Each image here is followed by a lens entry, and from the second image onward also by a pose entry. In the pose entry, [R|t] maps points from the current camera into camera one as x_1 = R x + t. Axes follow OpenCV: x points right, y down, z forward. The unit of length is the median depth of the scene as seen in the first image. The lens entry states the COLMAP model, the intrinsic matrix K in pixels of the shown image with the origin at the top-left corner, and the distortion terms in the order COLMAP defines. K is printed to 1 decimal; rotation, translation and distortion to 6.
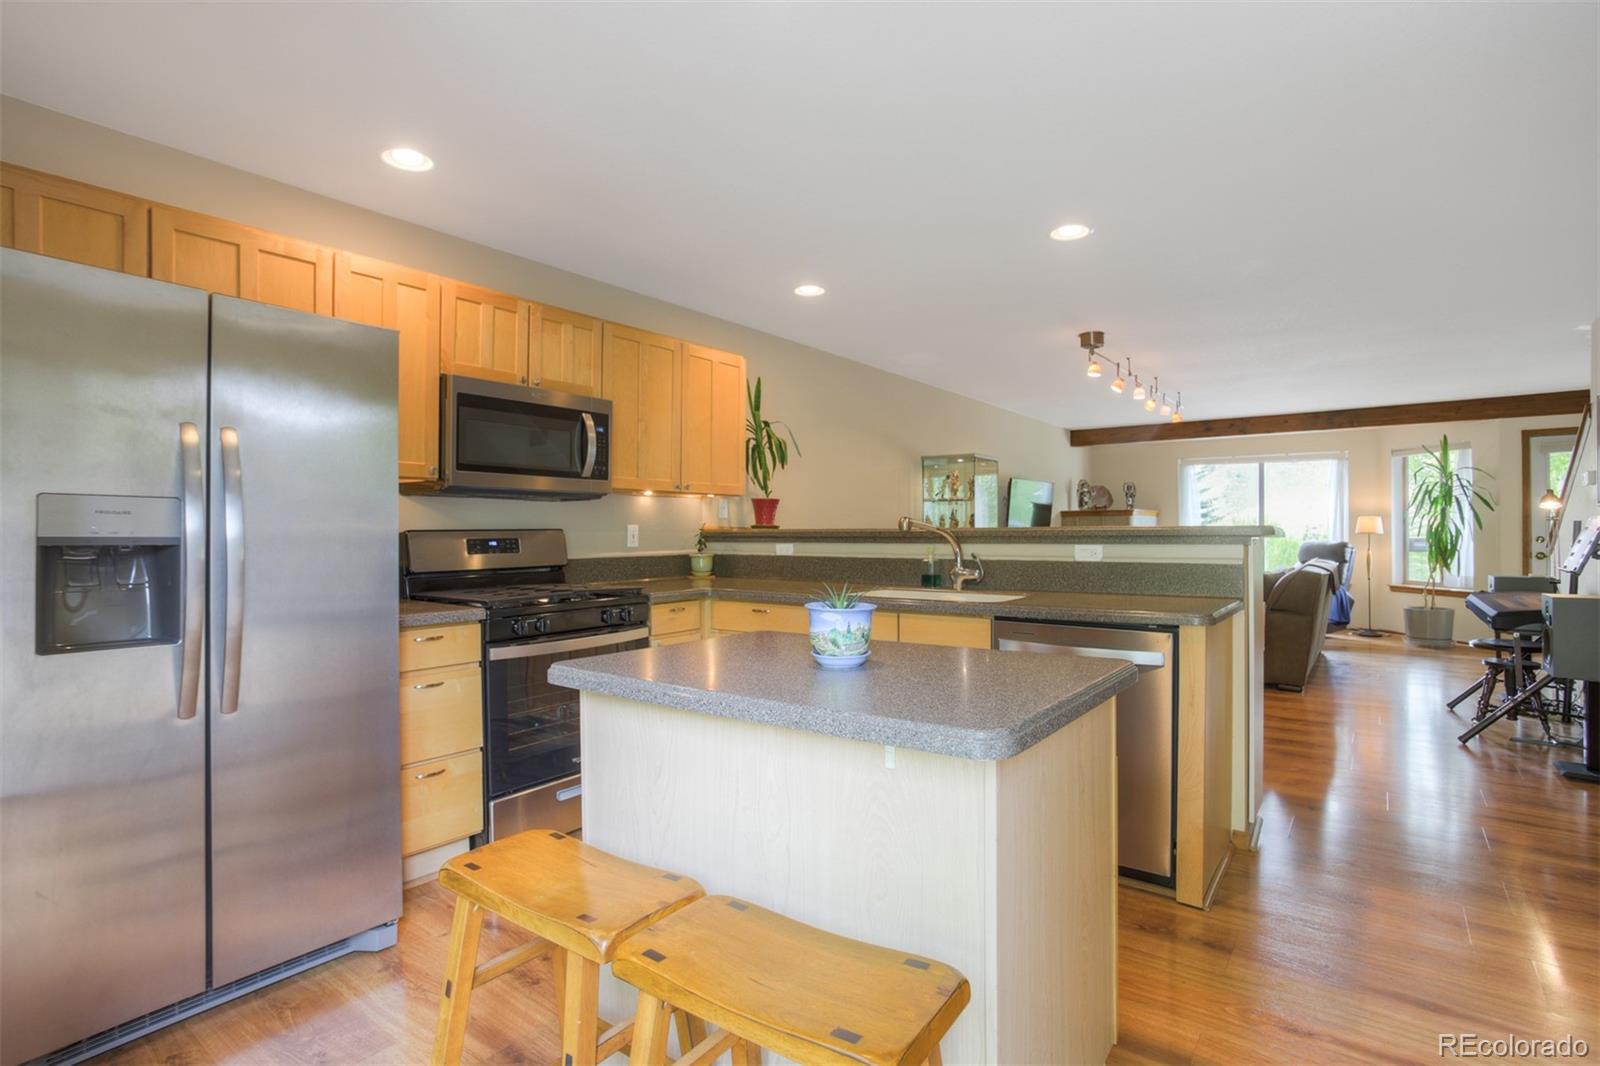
lens RADIAL K [[798.0, 0, 787.5], [0, 798.0, 523.0], [0, 0, 1]] dist [-0.033574, 0.009563]
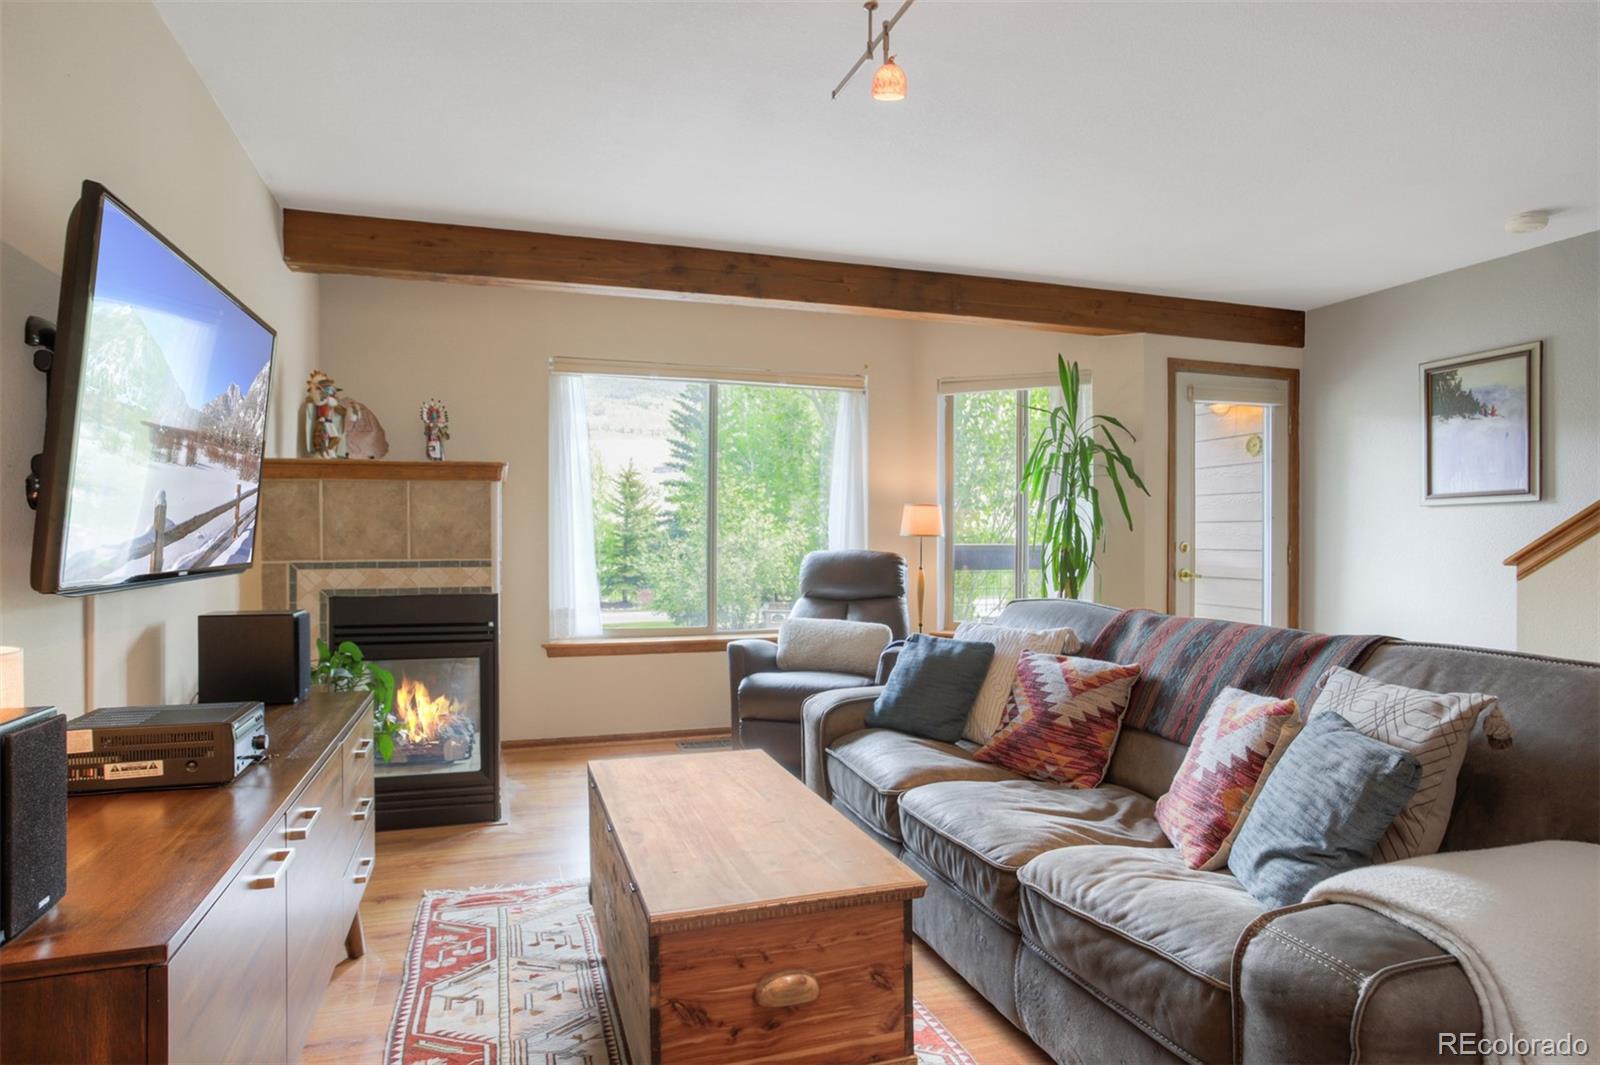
lens RADIAL K [[948.9, 0, 813.3], [0, 948.9, 545.2], [0, 0, 1]] dist [-0.003941, 0.001414]
pose [[0.556241, -0.004741, 0.831008, 0.217190], [-0.012314, 0.999827, 0.013947, 0.012562], [-0.830930, -0.017991, 0.556086, 0.829993]]
